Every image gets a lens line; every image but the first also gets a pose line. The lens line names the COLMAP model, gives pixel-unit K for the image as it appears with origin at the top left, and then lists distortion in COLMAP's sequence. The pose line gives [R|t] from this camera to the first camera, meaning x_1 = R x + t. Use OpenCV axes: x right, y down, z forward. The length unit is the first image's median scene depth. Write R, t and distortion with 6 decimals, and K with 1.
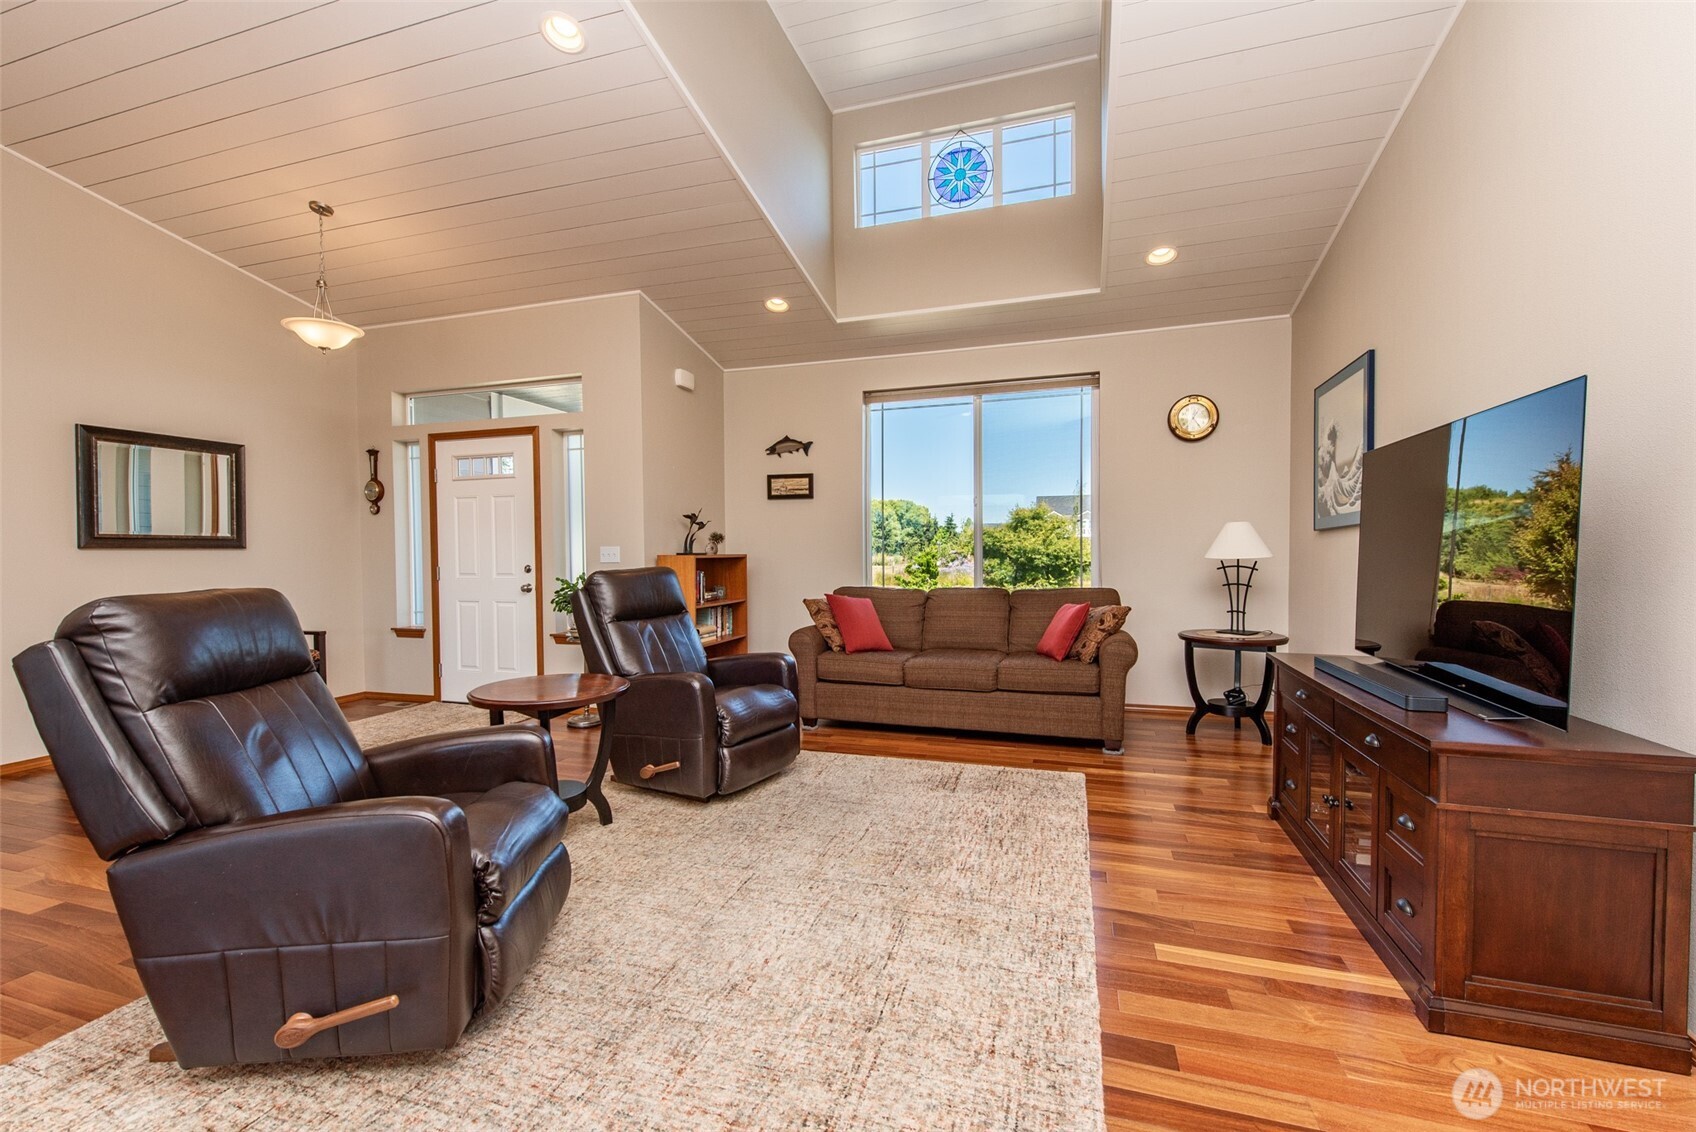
lens RADIAL K [[715.0, 0, 846.5], [0, 715.0, 570.9], [0, 0, 1]] dist [0.012235, -0.000809]
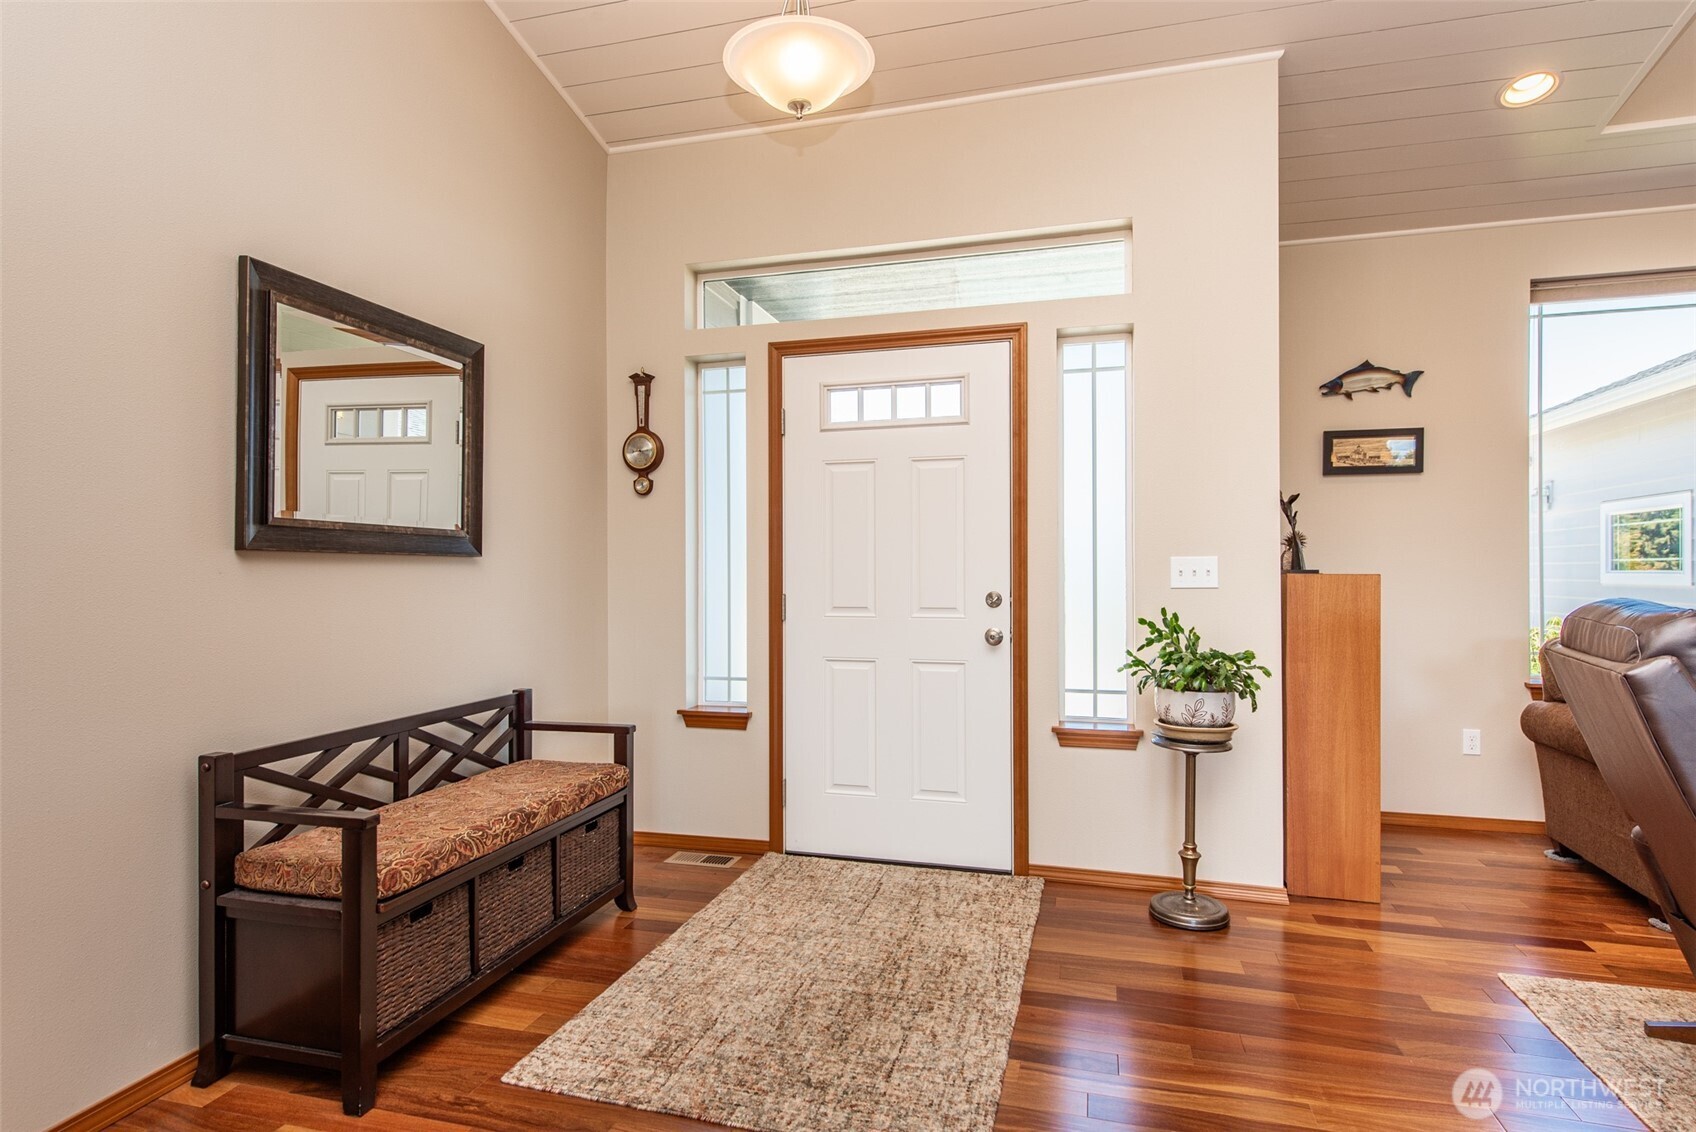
lens RADIAL K [[879.2, 0, 849.2], [0, 879.2, 572.0], [0, 0, 1]] dist [0.015753, -0.001715]
pose [[0.998961, 0.004506, 0.045355, -0.578219], [-0.003341, 0.999663, -0.025731, -0.006078], [-0.045456, 0.025553, 0.998639, 0.372297]]
